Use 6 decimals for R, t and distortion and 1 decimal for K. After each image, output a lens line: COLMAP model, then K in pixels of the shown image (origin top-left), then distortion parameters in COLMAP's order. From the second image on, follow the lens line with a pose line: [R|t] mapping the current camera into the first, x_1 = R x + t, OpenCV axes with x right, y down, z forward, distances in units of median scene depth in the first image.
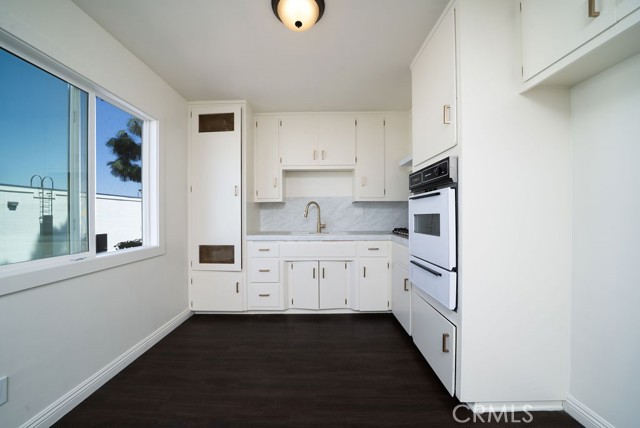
lens RADIAL K [[222.6, 0, 319.7], [0, 222.6, 214.8], [0, 0, 1]] dist [0.000692, 0.000027]
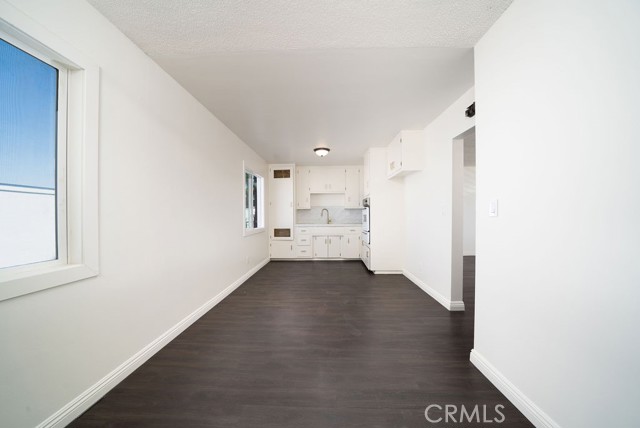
lens RADIAL K [[222.6, 0, 320.7], [0, 222.6, 215.1], [0, 0, 1]] dist [0.000692, 0.000027]
pose [[0.999298, -0.003041, -0.037332, 0.007470], [0.002951, 0.999993, -0.002462, 0.005955], [0.037339, 0.002350, 0.999300, -1.196985]]
